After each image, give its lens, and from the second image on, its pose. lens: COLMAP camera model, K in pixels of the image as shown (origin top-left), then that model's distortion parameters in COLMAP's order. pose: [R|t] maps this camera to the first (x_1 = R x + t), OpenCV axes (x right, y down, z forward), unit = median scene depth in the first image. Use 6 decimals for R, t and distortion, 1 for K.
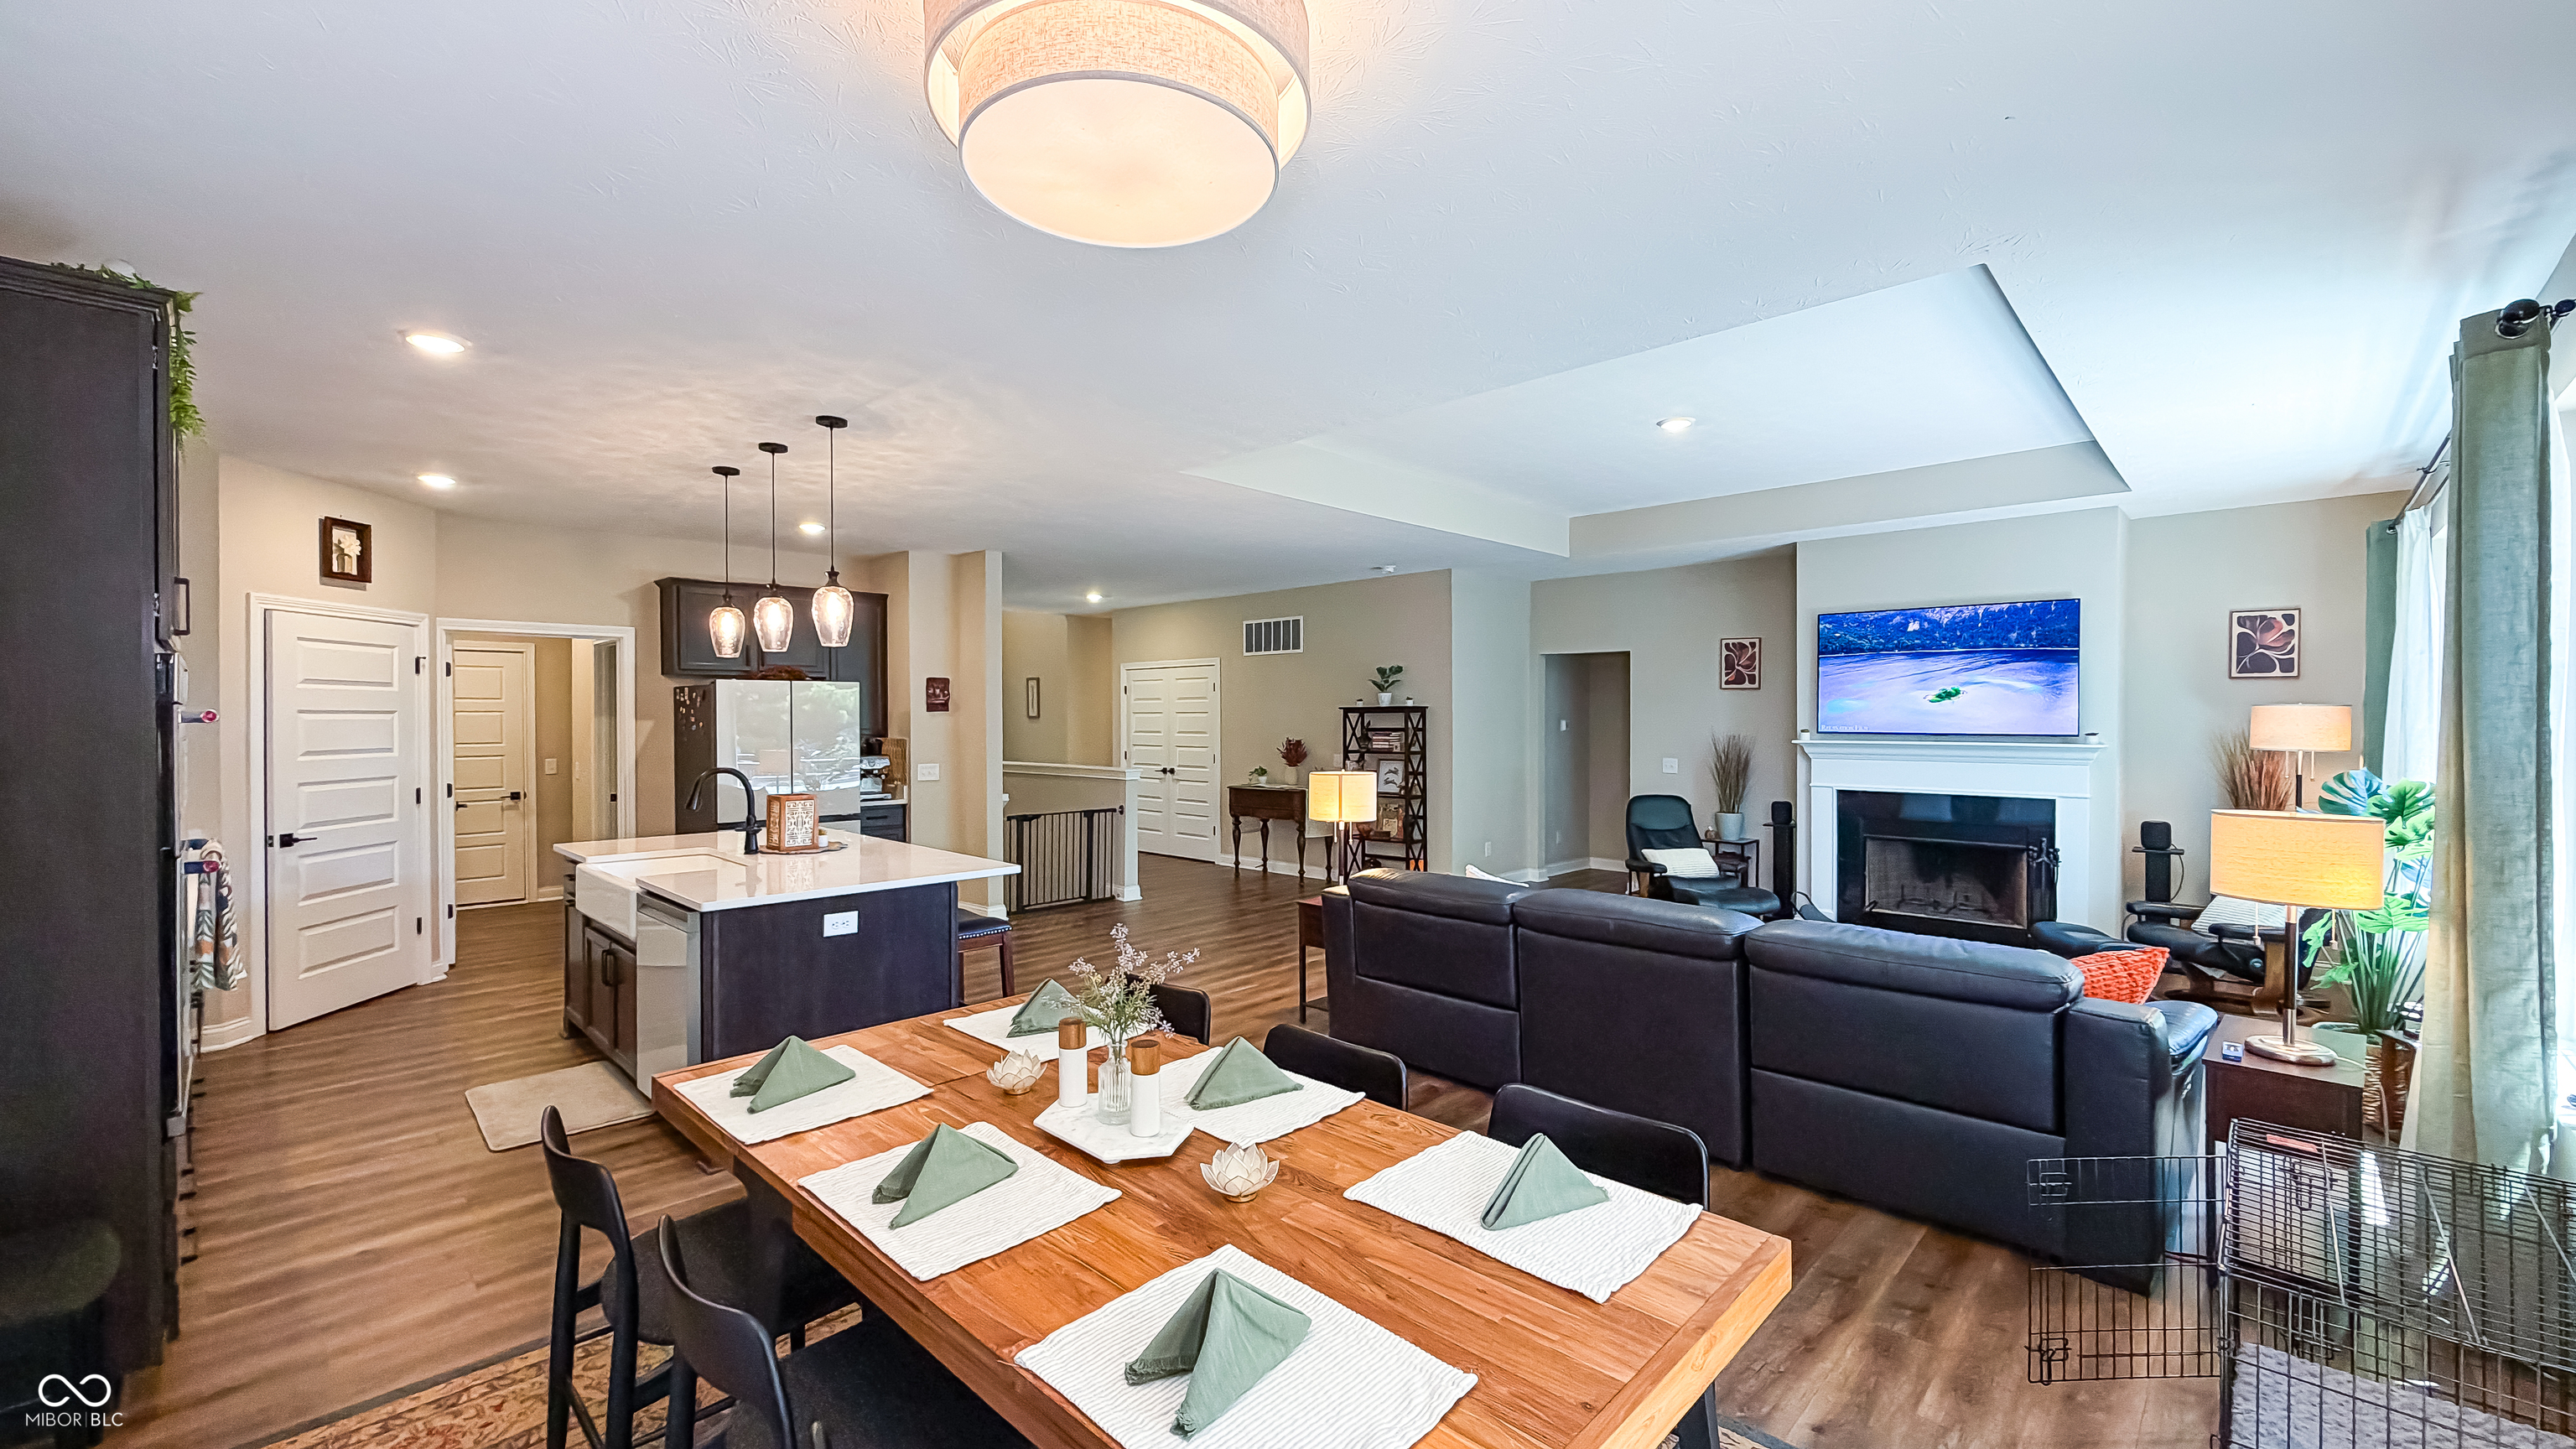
lens RADIAL K [[1031.2, 0, 1282.0], [0, 1031.2, 719.5], [0, 0, 1]] dist [0.000710, -0.000160]
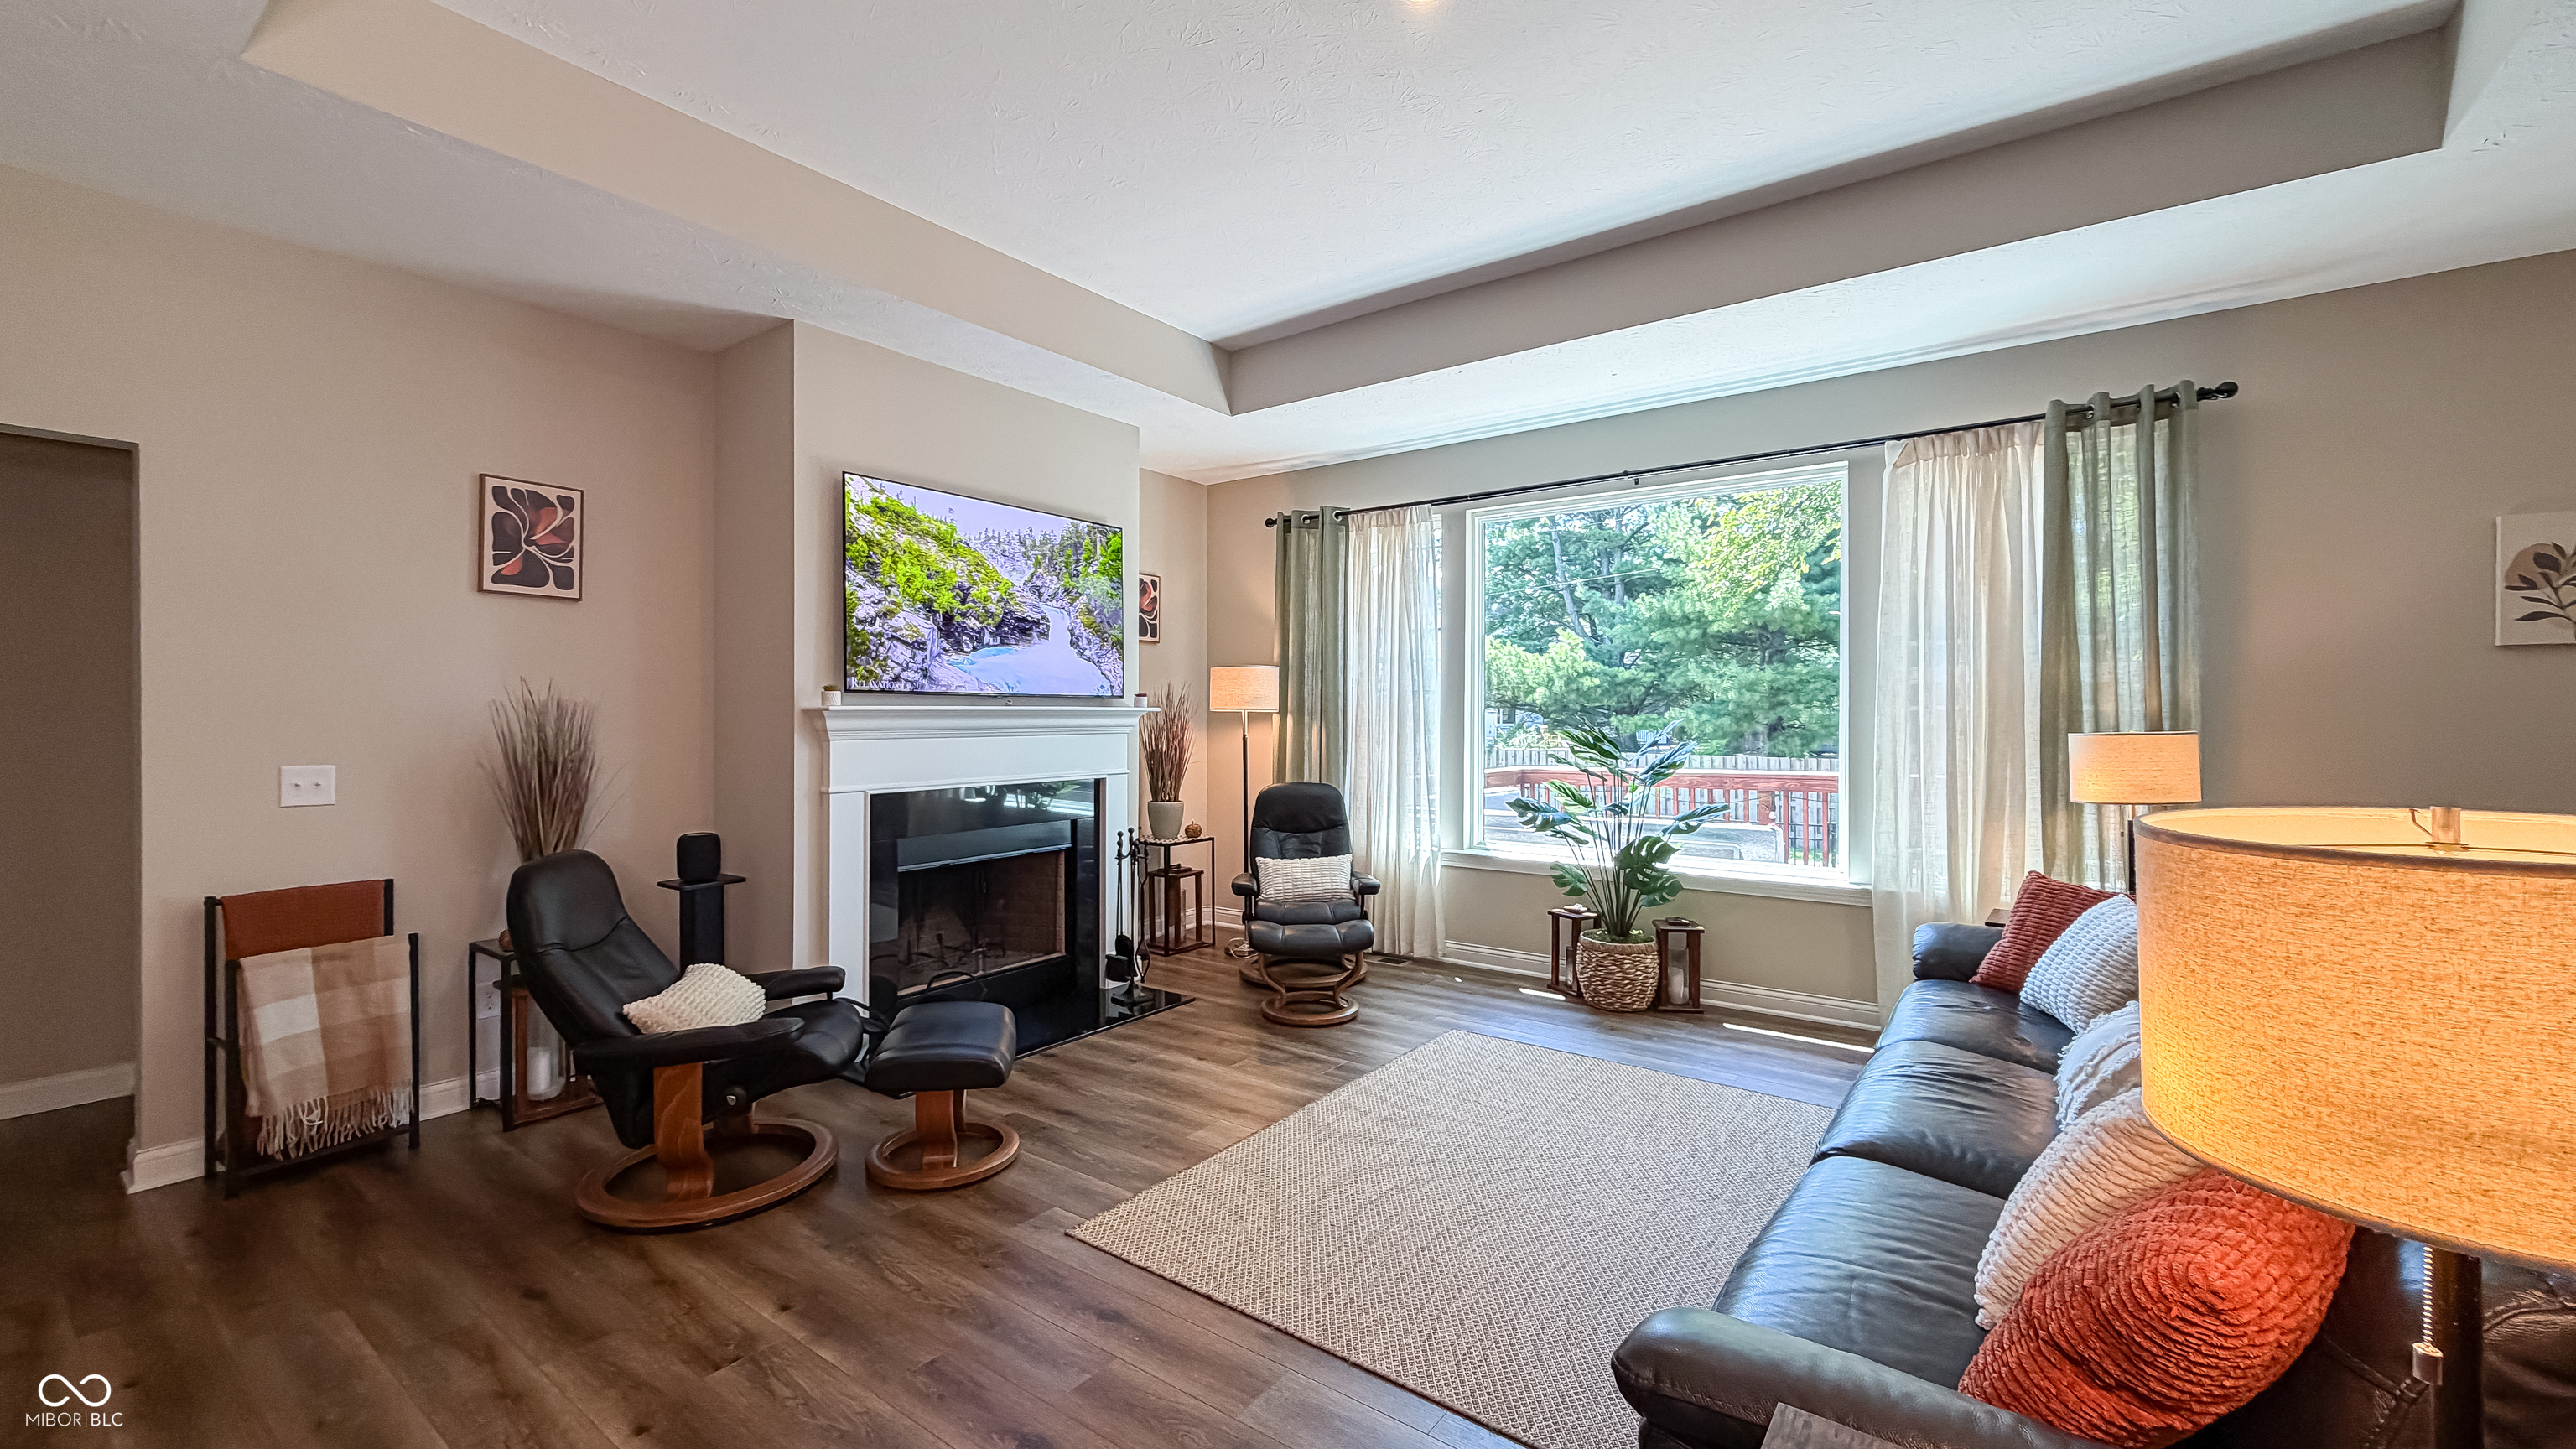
lens RADIAL K [[1031.2, 0, 1282.0], [0, 1031.2, 719.5], [0, 0, 1]] dist [0.000710, -0.000160]
pose [[-0.130978, -0.004457, 0.991375, -0.049538], [0.004909, 0.999975, 0.005144, 0.030335], [-0.991373, 0.005541, -0.130953, 1.010648]]
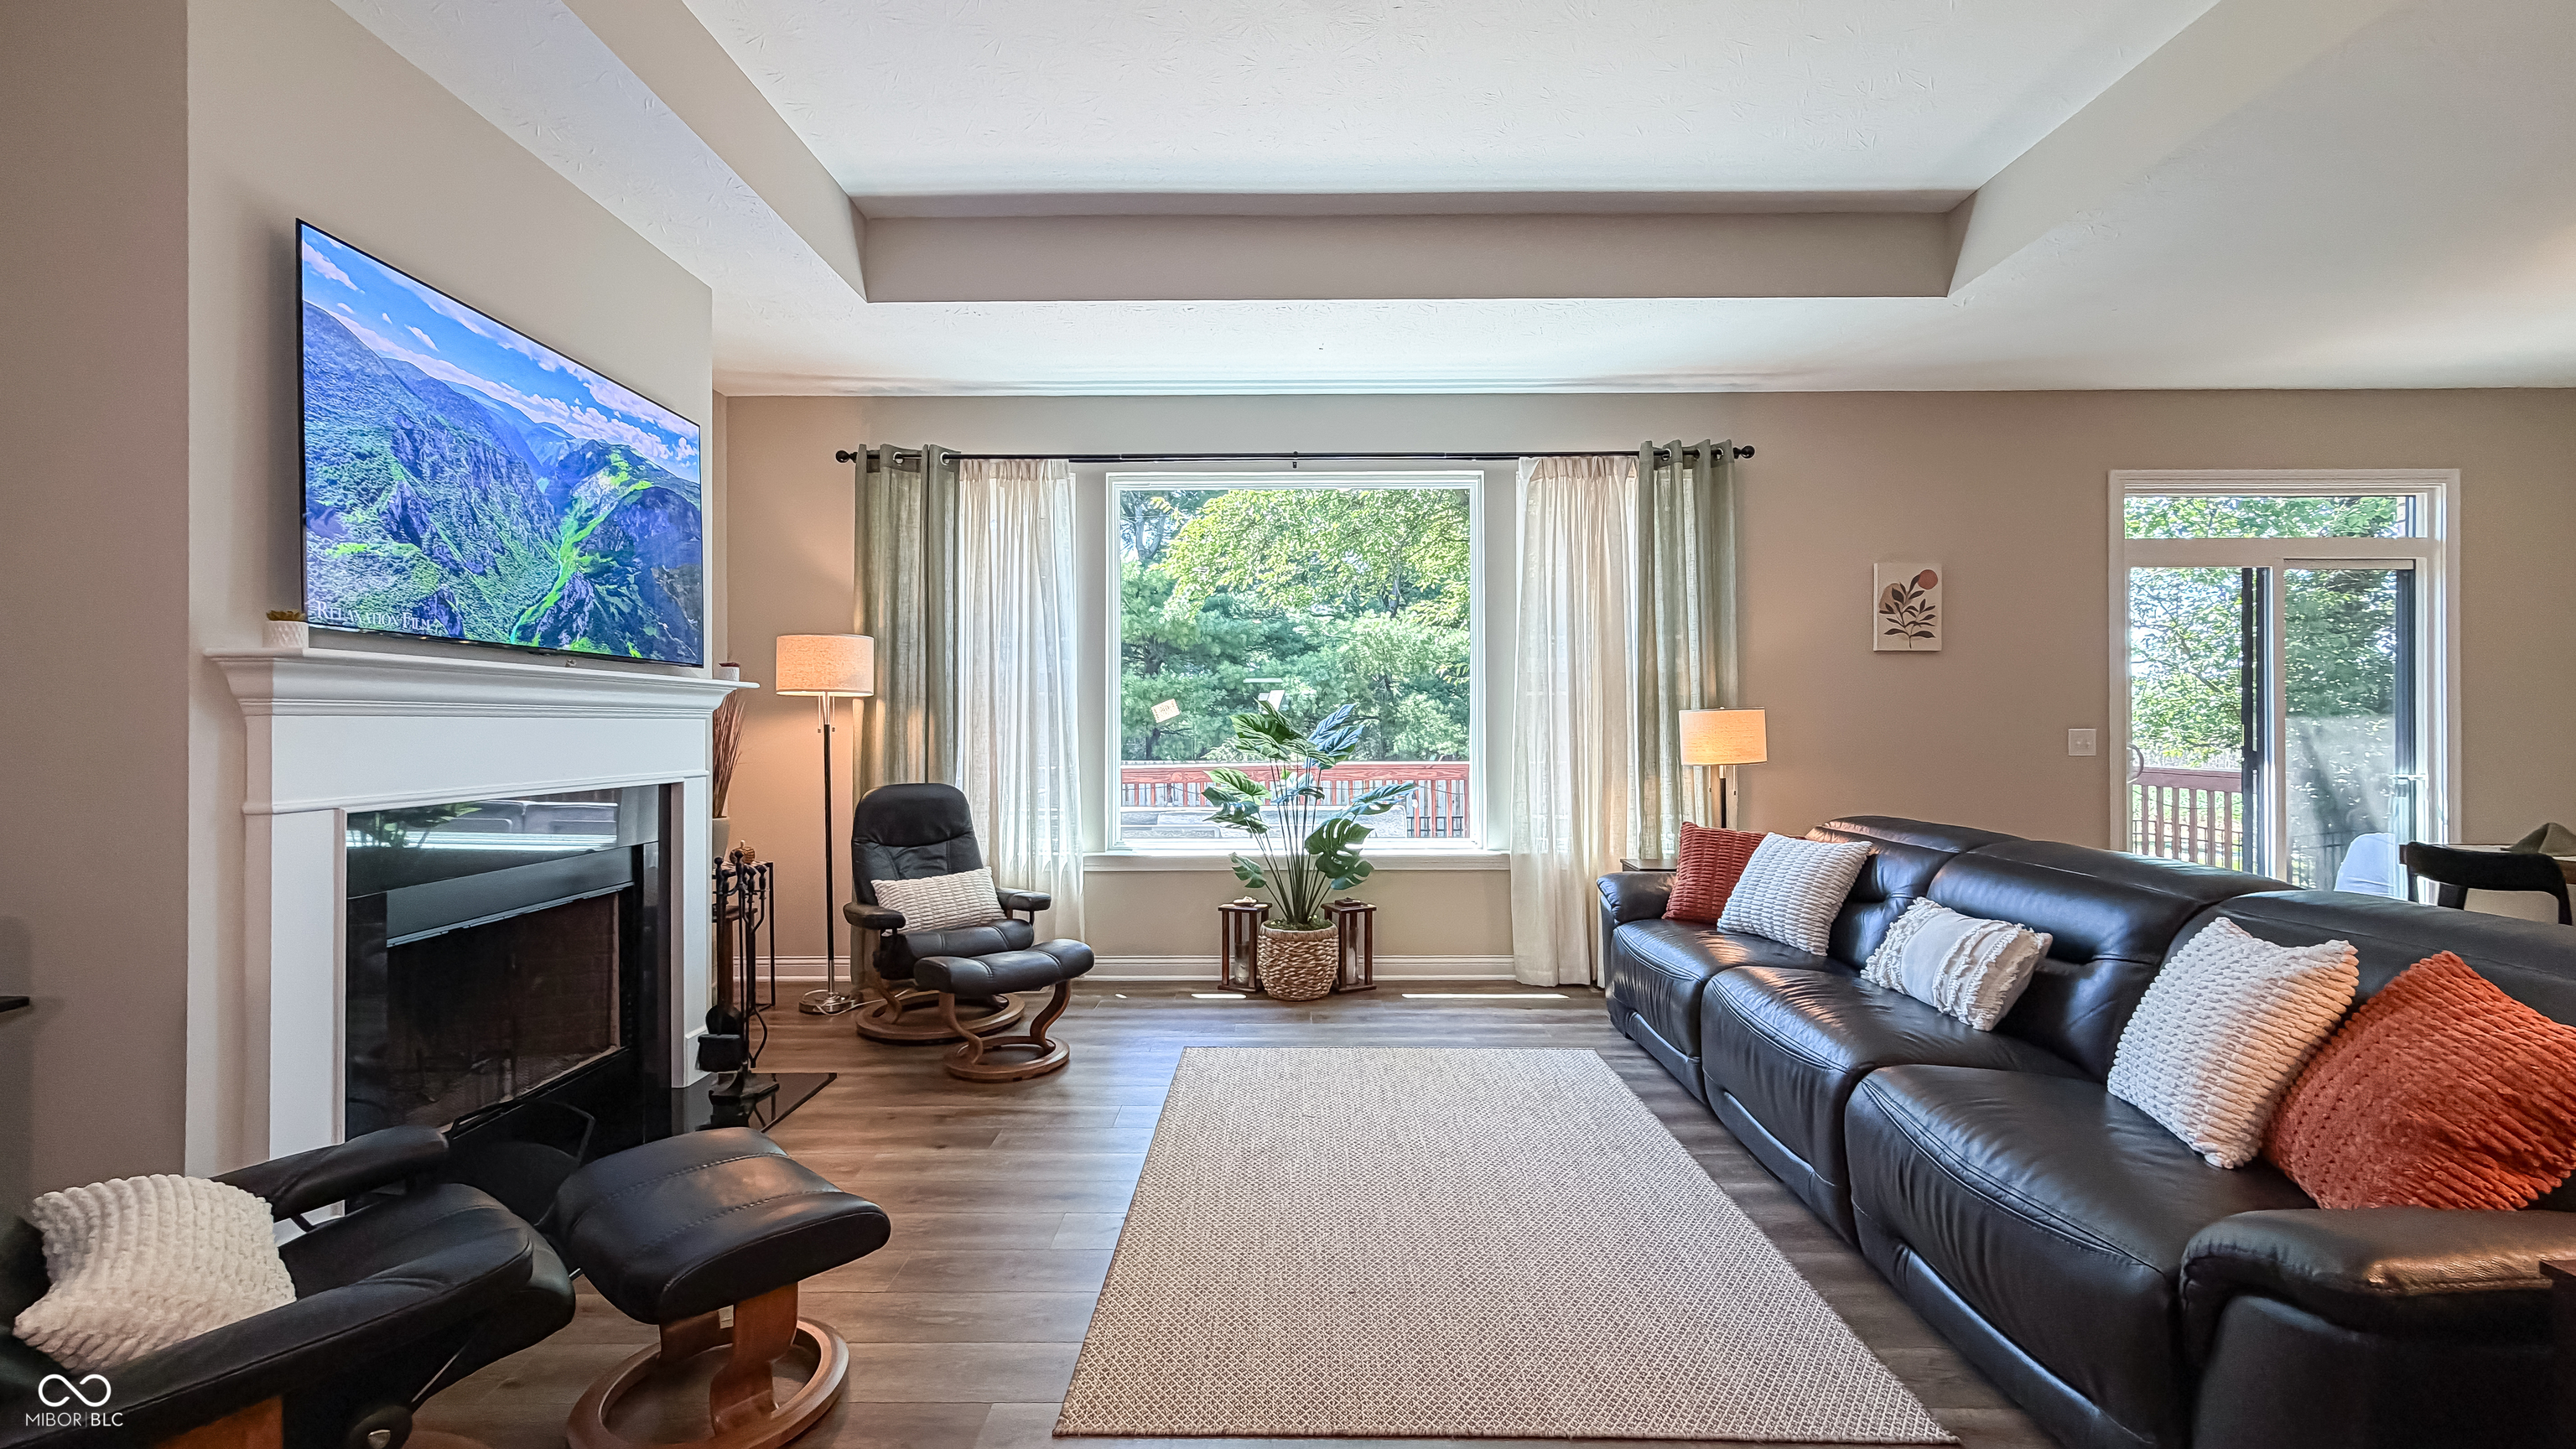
lens RADIAL K [[1045.5, 0, 1287.7], [0, 1045.5, 727.1], [0, 0, 1]] dist [0.000028, 0.000123]
pose [[-0.692193, 0.003435, 0.721705, 0.137155], [0.007910, 0.999965, 0.002827, 0.051172], [-0.721670, 0.007666, -0.692195, 1.199600]]
